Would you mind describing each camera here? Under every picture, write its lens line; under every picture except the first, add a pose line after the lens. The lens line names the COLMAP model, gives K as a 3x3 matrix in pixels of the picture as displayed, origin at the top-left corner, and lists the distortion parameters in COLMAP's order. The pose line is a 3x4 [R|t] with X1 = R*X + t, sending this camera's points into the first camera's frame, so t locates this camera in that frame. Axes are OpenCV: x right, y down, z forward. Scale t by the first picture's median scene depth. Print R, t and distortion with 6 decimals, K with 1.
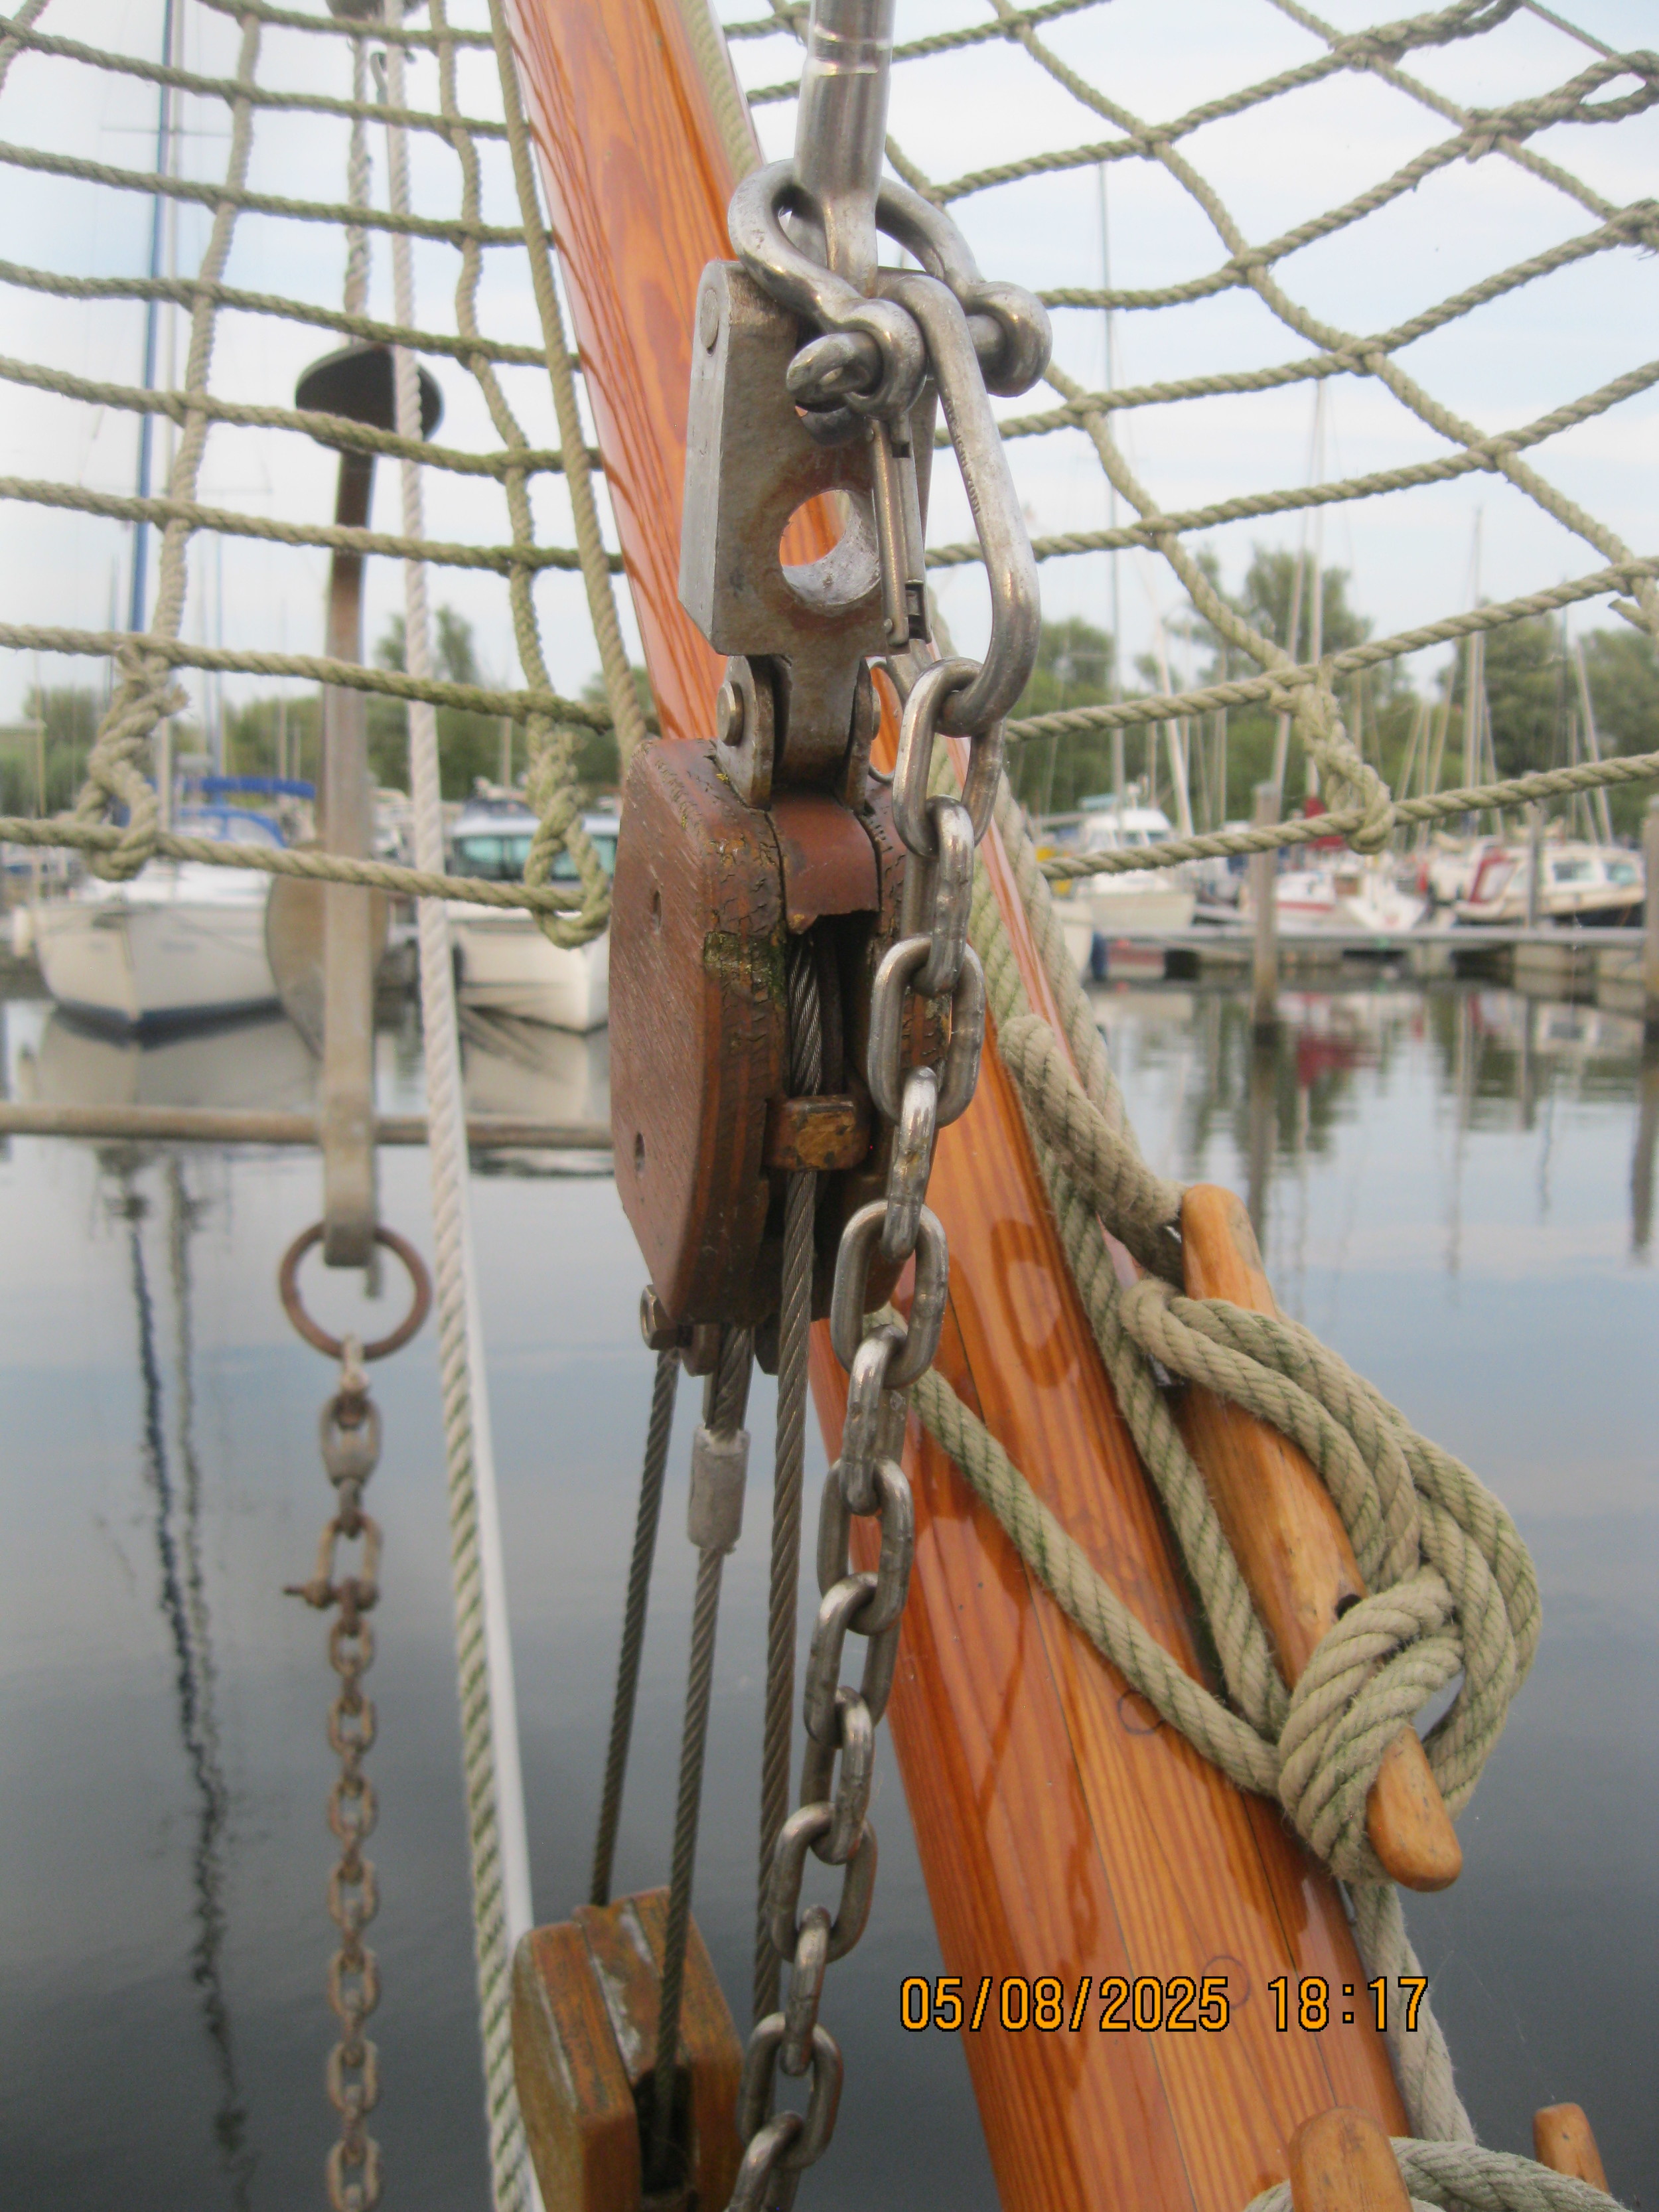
lens RADIAL K [[2309.7, 0, 842.1], [0, 2309.7, 1104.9], [0, 0, 1]] dist [-0.124414, 0.067131]
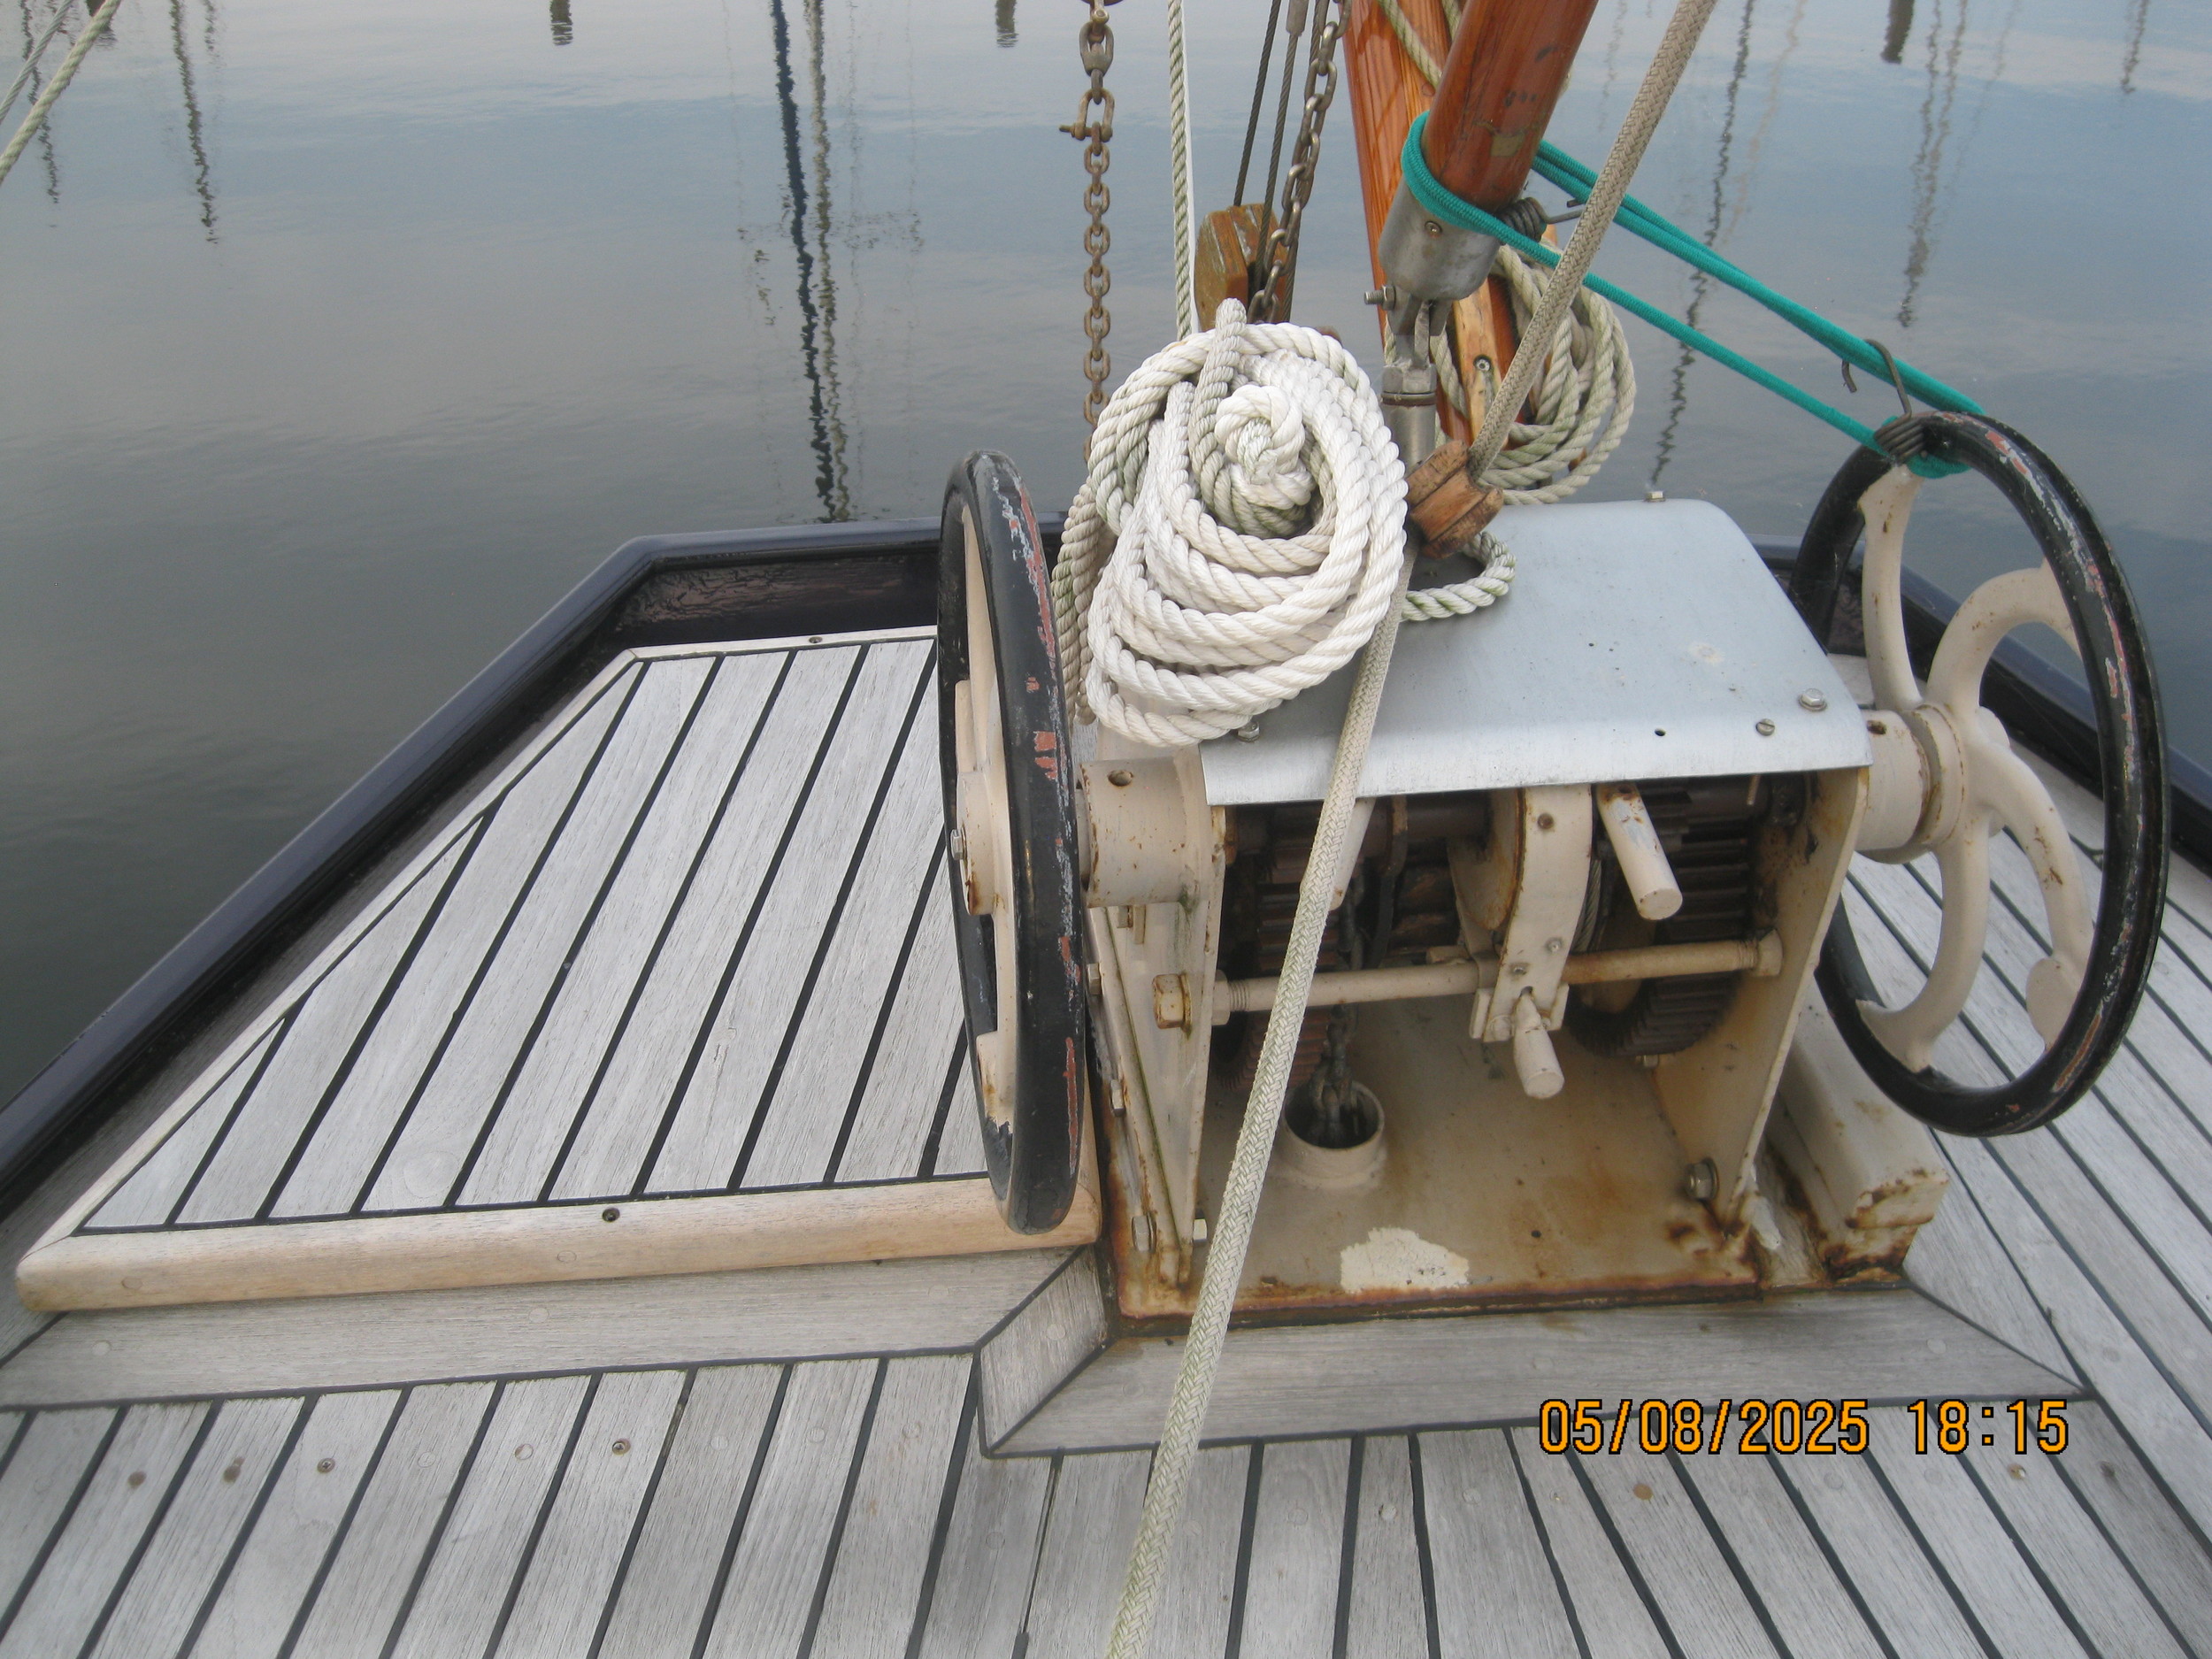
lens RADIAL K [[2309.8, 0, 1106.0], [0, 2309.8, 829.5], [0, 0, 1]] dist [-0.124414, 0.067131]
pose [[0.988320, 0.096681, -0.117798, 0.116326], [-0.041433, 0.914344, 0.402813, -0.026869], [0.146652, -0.393227, 0.907671, -1.618971]]
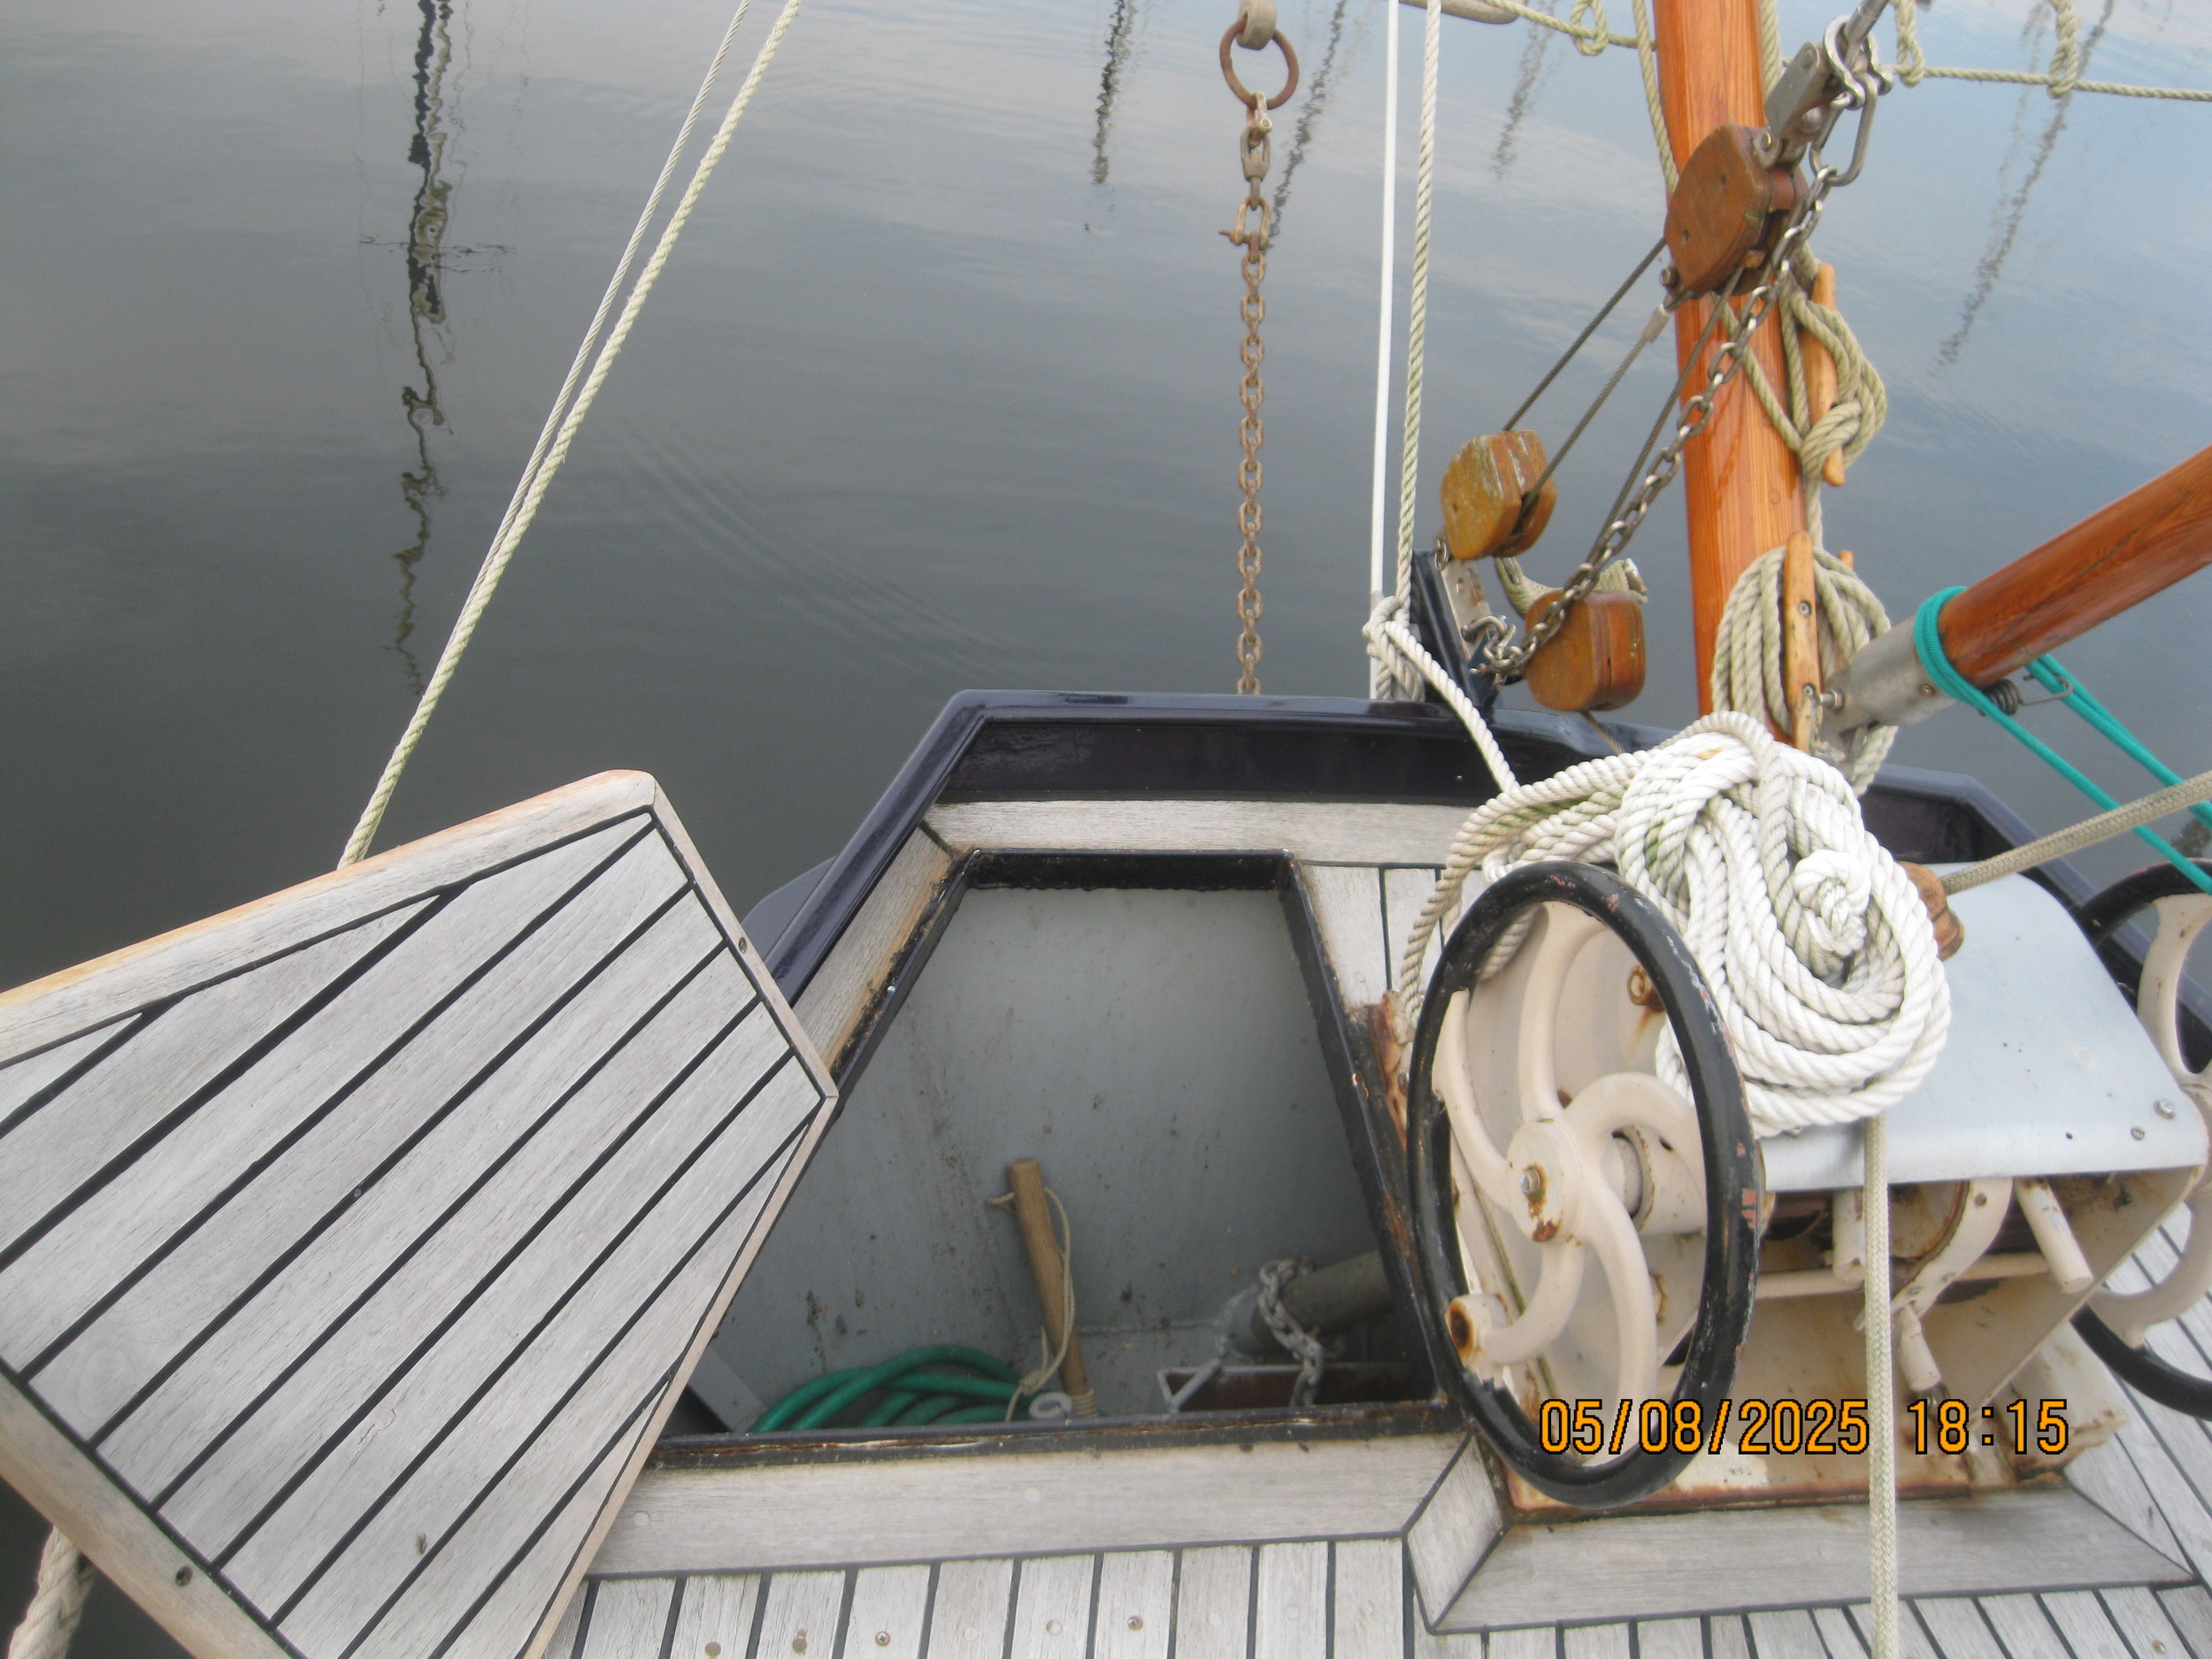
lens RADIAL K [[2309.8, 0, 1106.0], [0, 2309.8, 829.5], [0, 0, 1]] dist [-0.124414, 0.067131]
pose [[0.977366, 0.192836, 0.087003, -0.763537], [-0.210831, 0.853857, 0.475897, -0.473434], [0.017482, -0.483469, 0.875187, -1.737390]]
